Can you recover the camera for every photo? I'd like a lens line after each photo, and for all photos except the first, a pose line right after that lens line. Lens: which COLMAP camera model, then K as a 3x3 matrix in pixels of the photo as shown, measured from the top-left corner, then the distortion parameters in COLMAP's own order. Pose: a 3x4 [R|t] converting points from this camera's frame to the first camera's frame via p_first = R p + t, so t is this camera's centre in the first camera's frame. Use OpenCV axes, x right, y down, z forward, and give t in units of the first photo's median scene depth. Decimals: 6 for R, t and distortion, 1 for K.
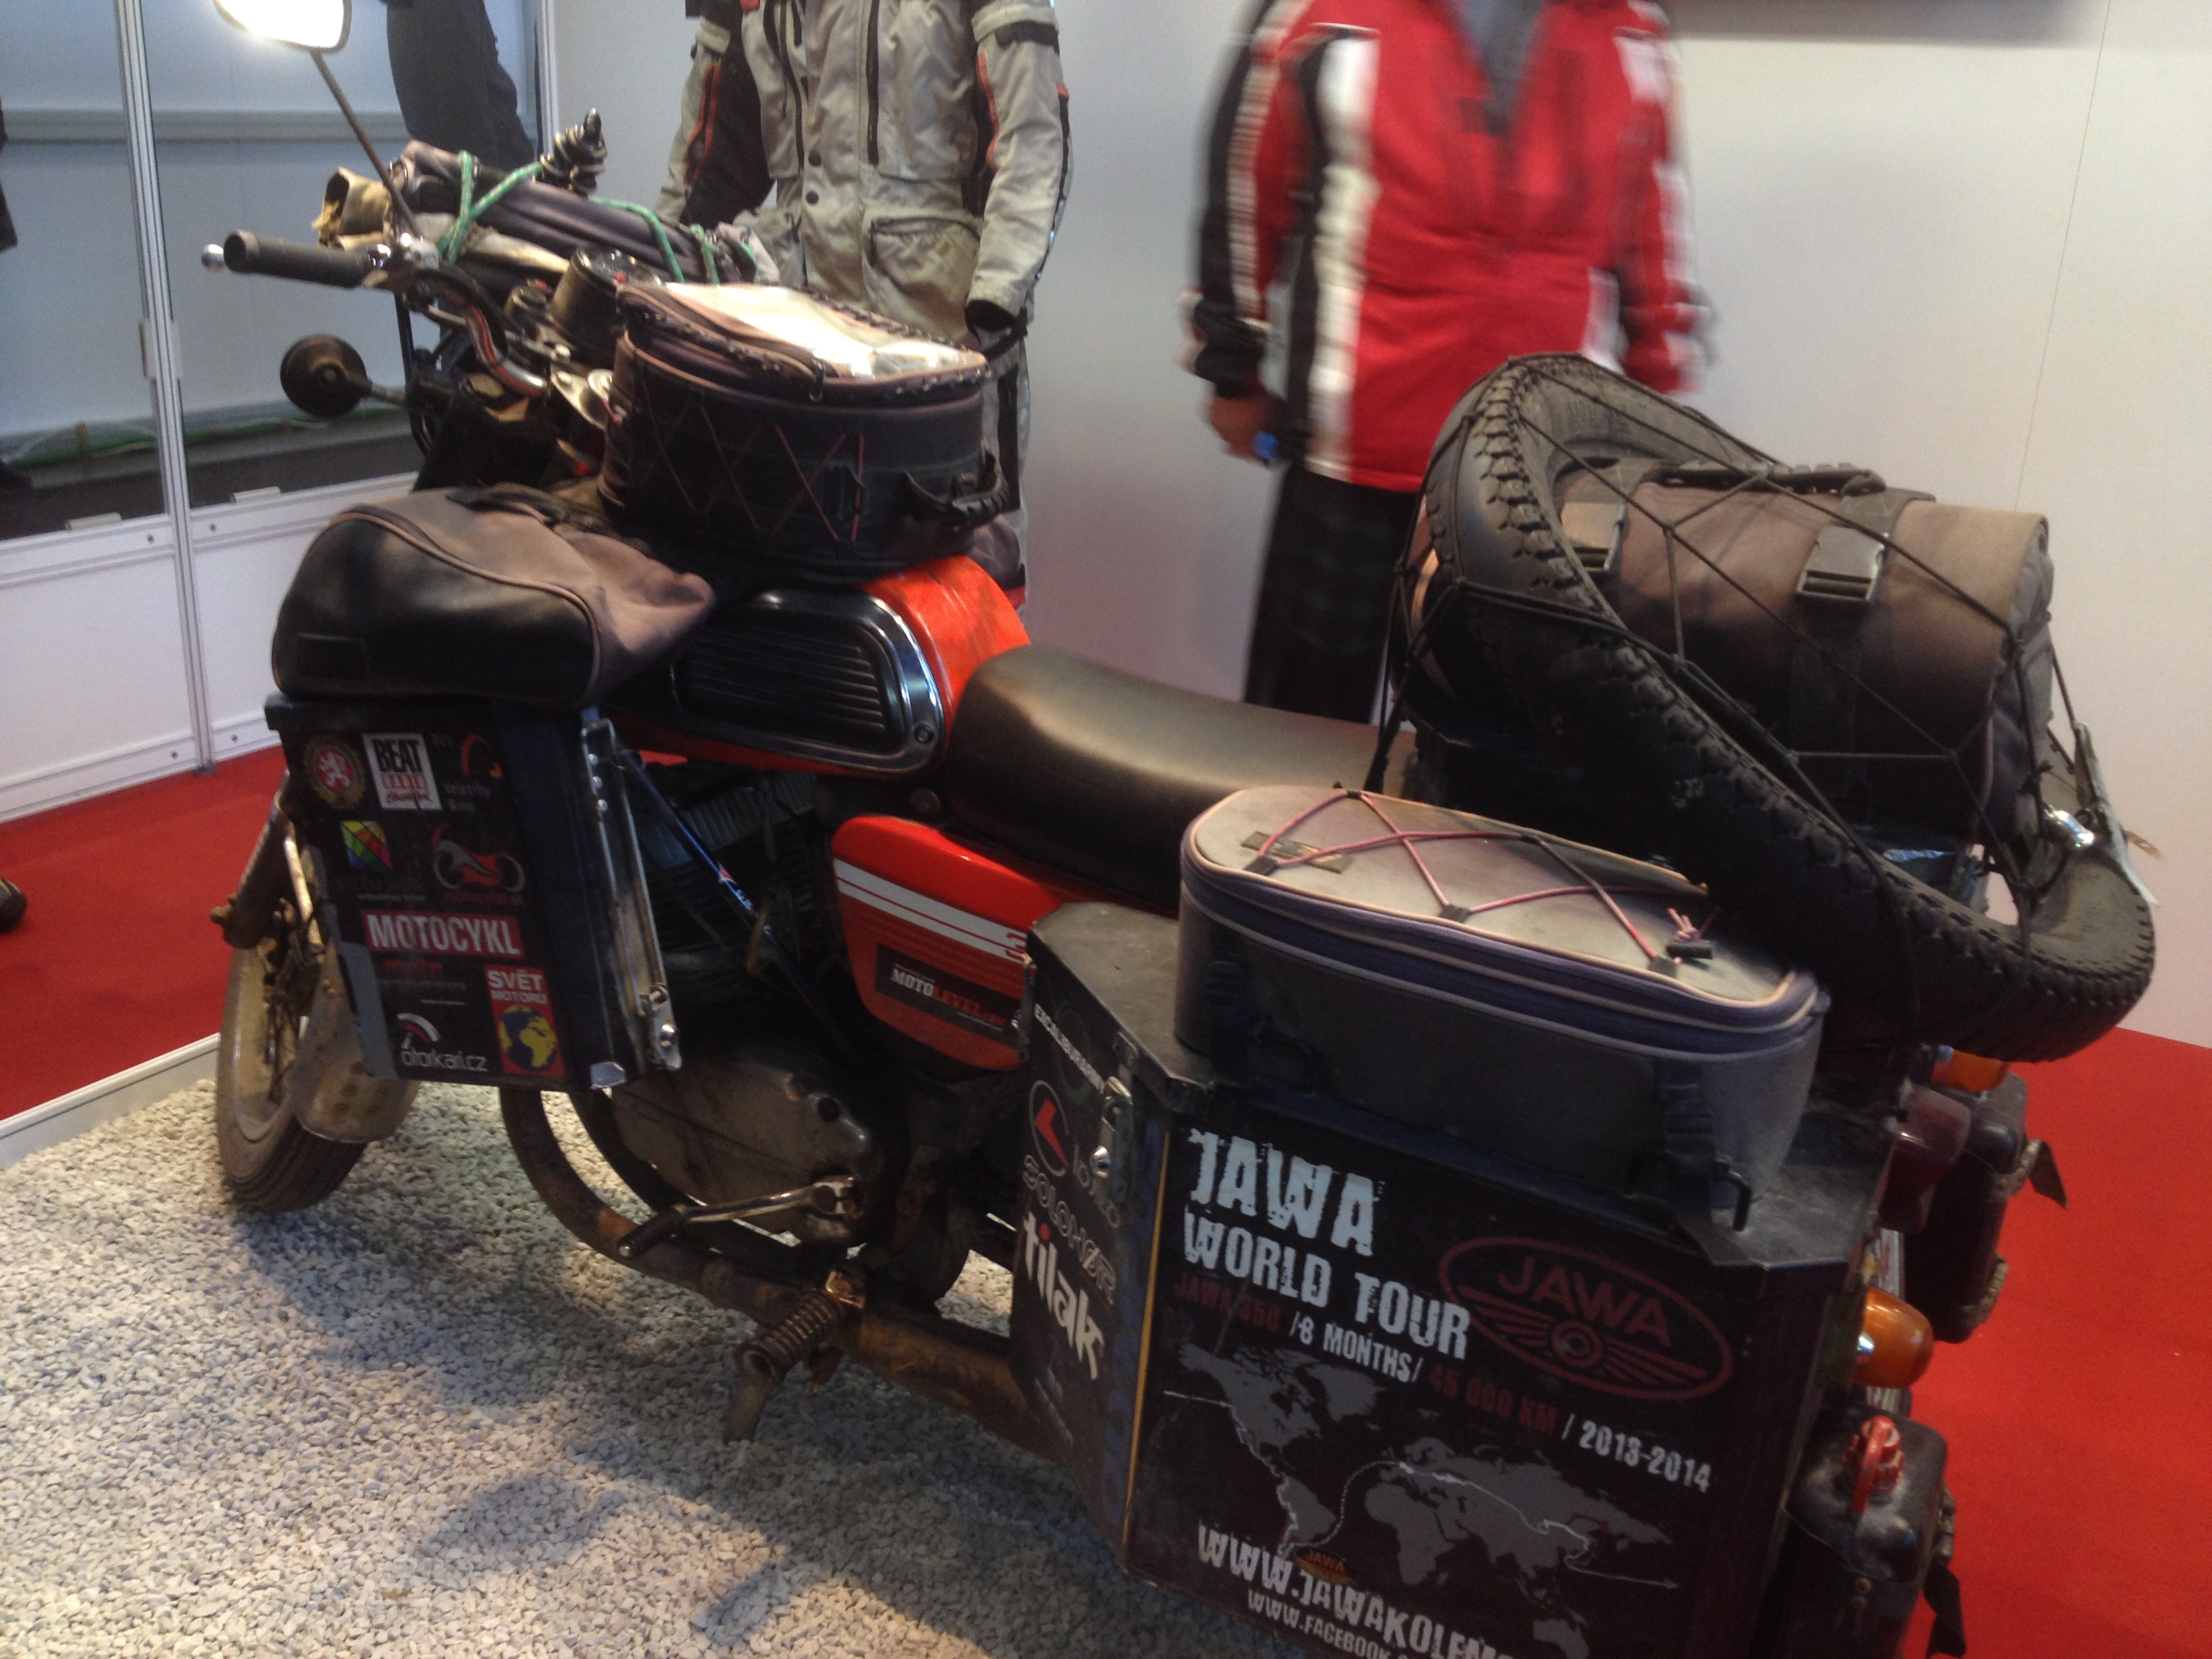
lens RADIAL K [[2201.7, 0, 1094.7], [0, 2201.7, 821.3], [0, 0, 1]] dist [0.261981, -0.681312]
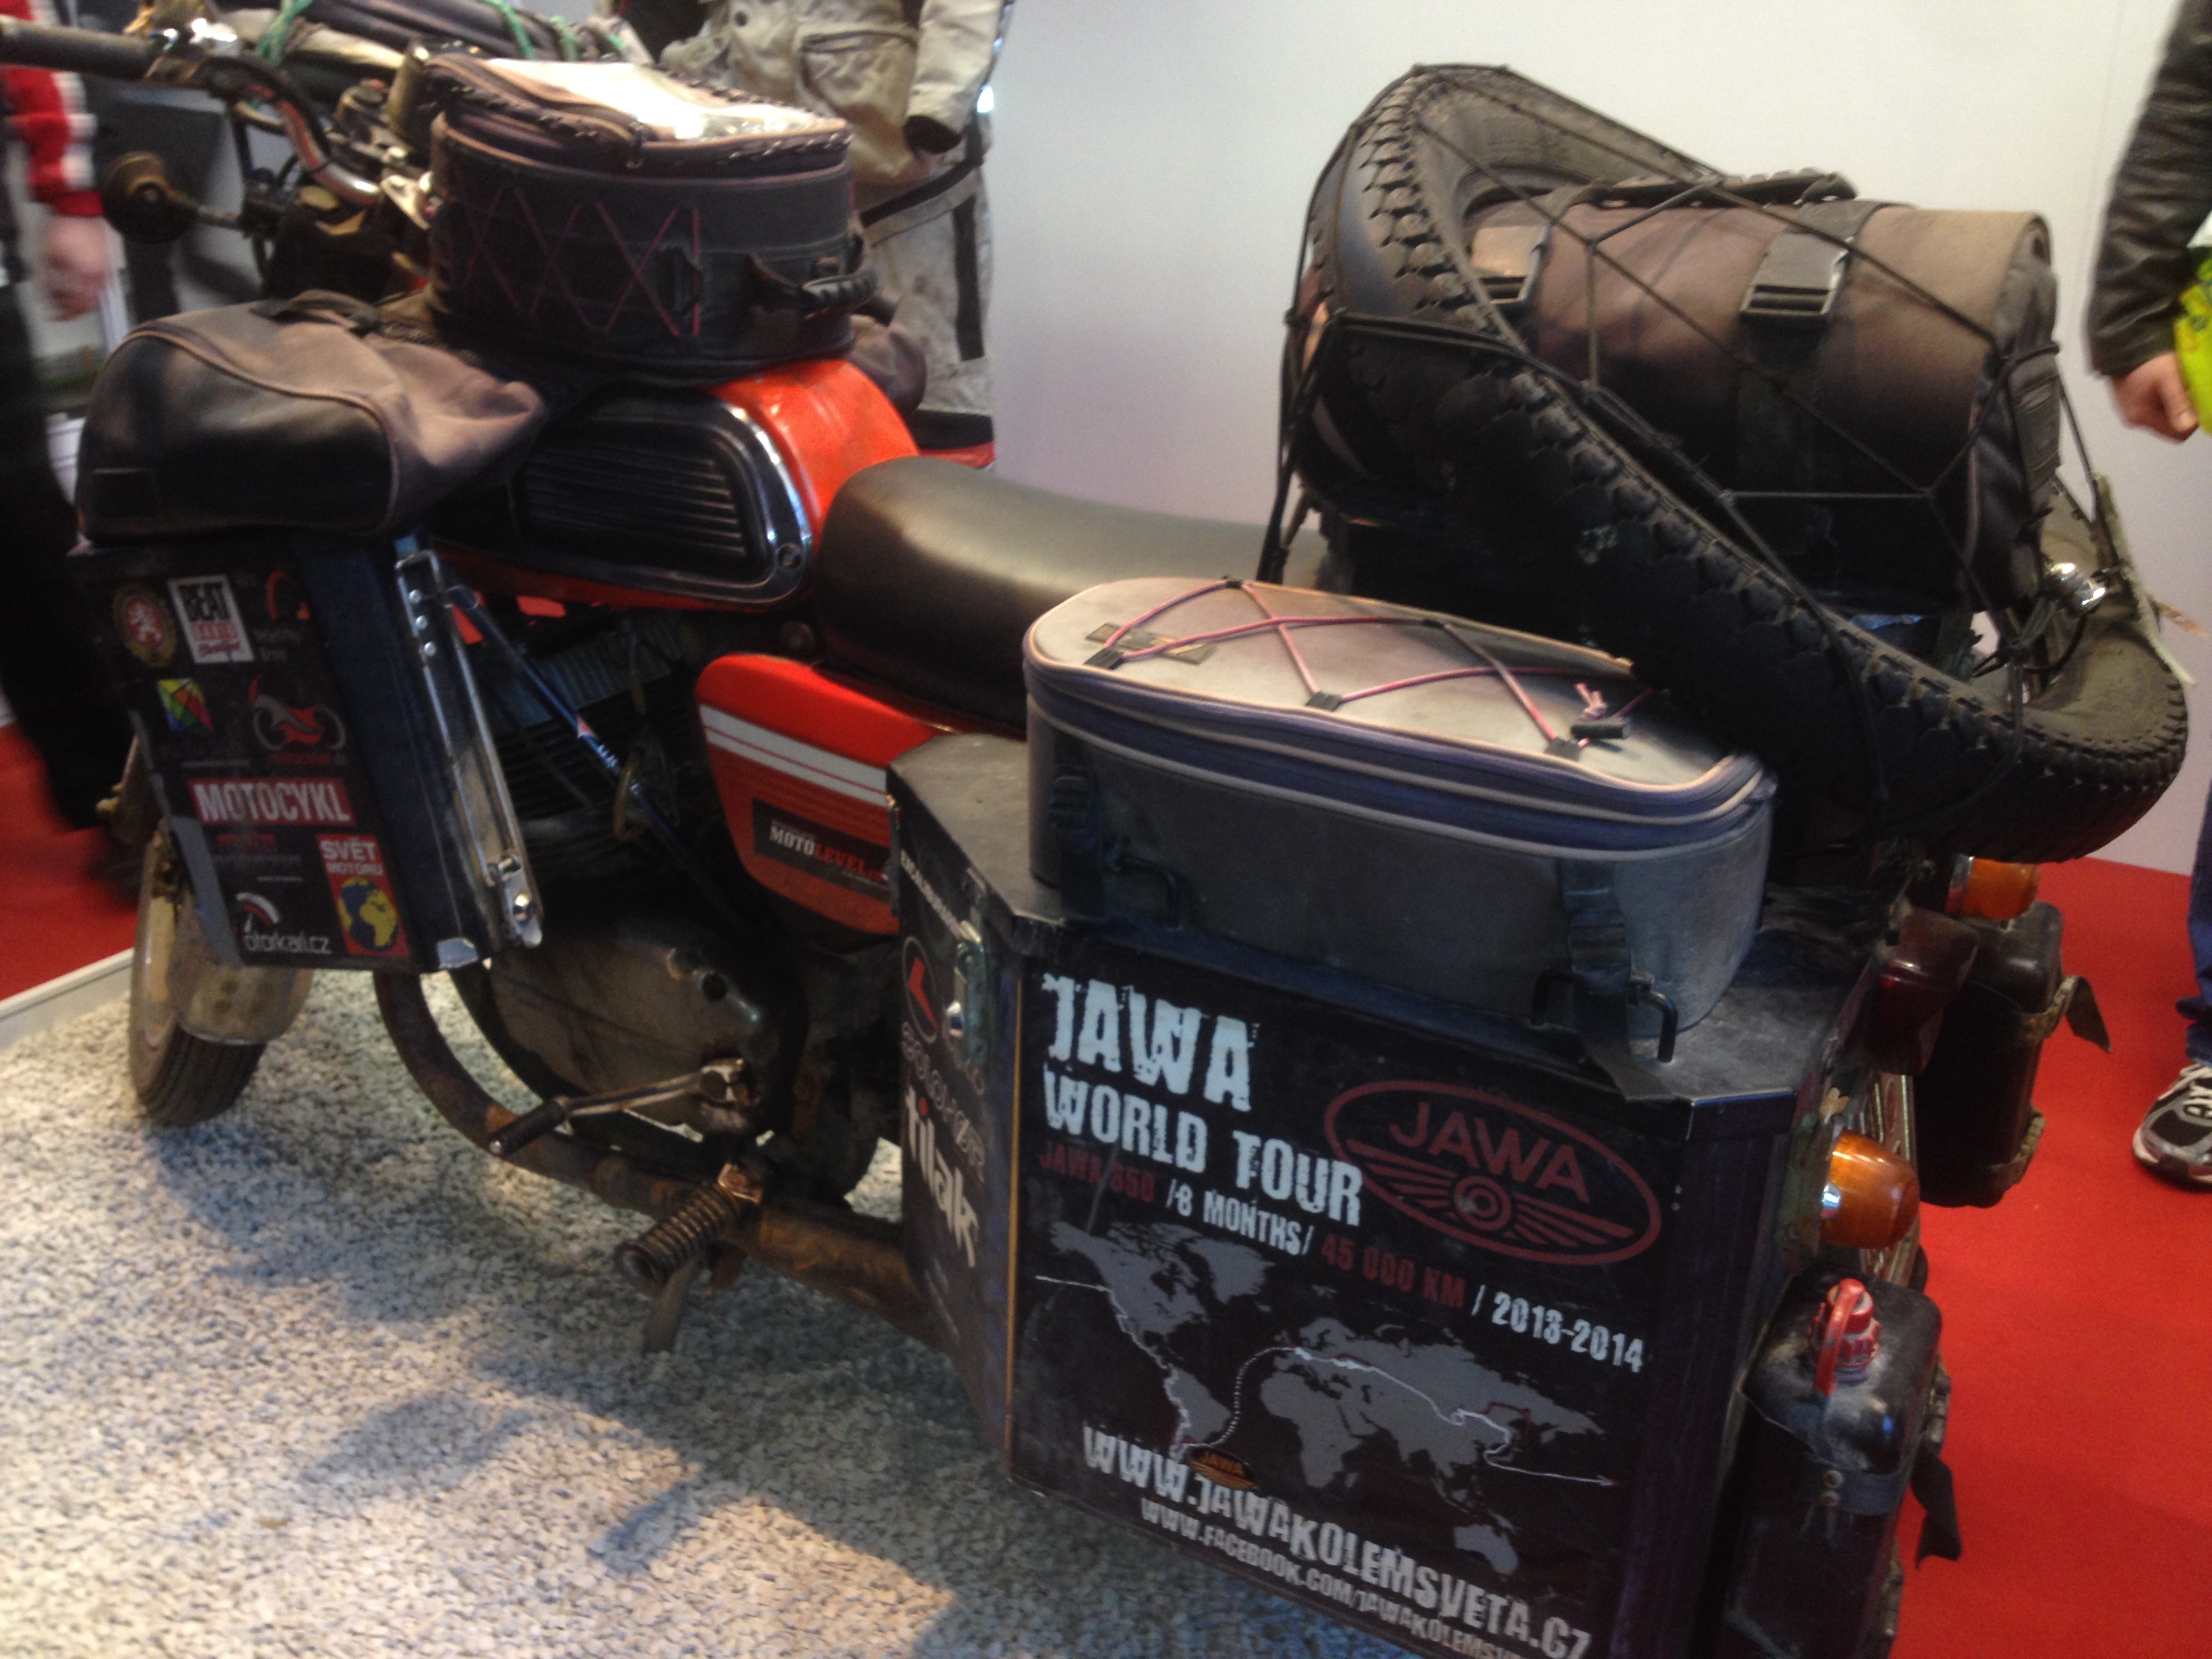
lens RADIAL K [[2241.2, 0, 1079.1], [0, 2241.2, 825.9], [0, 0, 1]] dist [0.246558, -0.669923]
pose [[0.998584, -0.032175, -0.042354, 0.076507], [0.033787, 0.998710, 0.037909, 0.038956], [0.041080, -0.039286, 0.998383, 0.105177]]
